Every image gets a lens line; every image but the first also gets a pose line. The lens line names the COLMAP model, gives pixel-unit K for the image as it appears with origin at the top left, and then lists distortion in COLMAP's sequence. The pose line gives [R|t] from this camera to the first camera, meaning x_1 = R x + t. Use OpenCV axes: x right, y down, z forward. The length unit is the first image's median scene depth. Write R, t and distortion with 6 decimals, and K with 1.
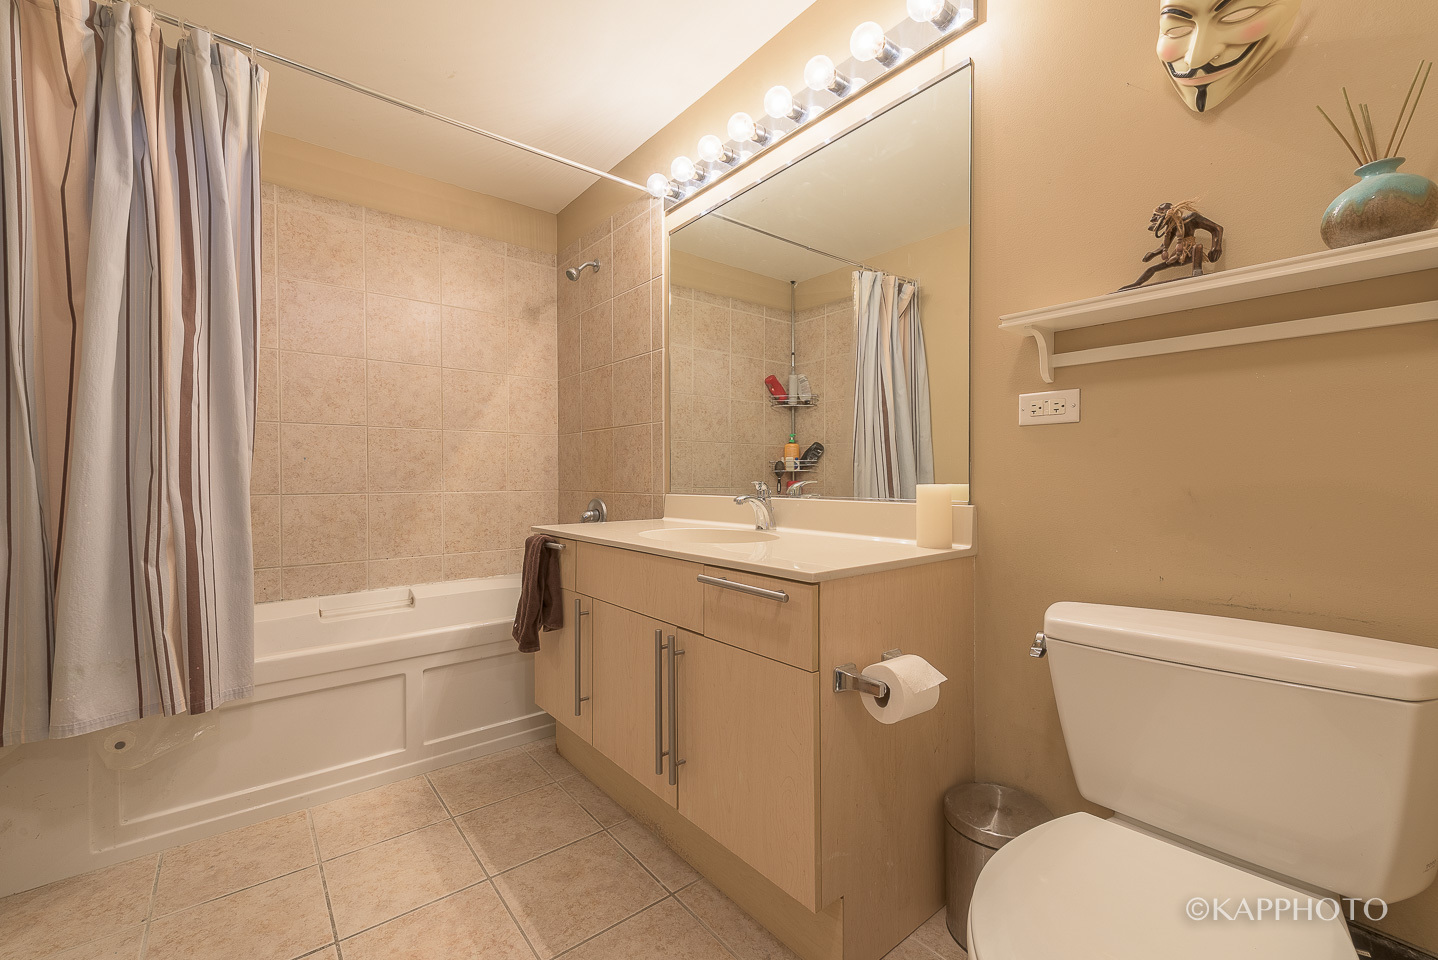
lens RADIAL K [[590.9, 0, 719.0], [0, 590.9, 480.0], [0, 0, 1]] dist [0.016657, -0.004240]
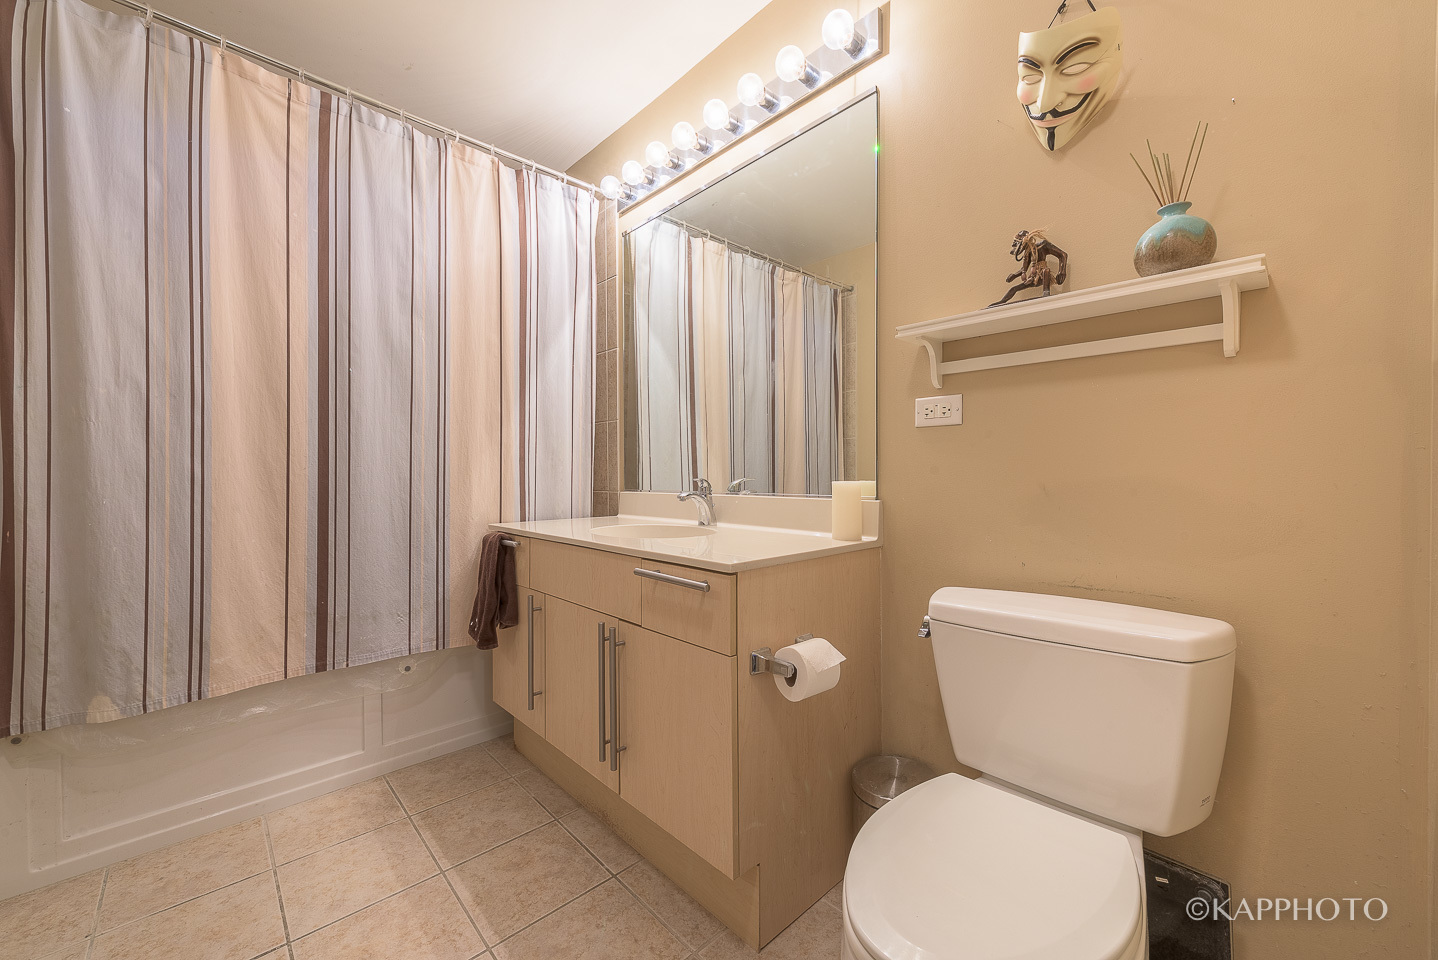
lens RADIAL K [[604.3, 0, 727.2], [0, 604.3, 480.1], [0, 0, 1]] dist [0.016535, -0.002852]
pose [[0.999214, -0.001950, 0.039603, 0.087673], [0.001802, 0.999991, 0.003751, 0.000835], [-0.039610, -0.003677, 0.999208, -0.076541]]
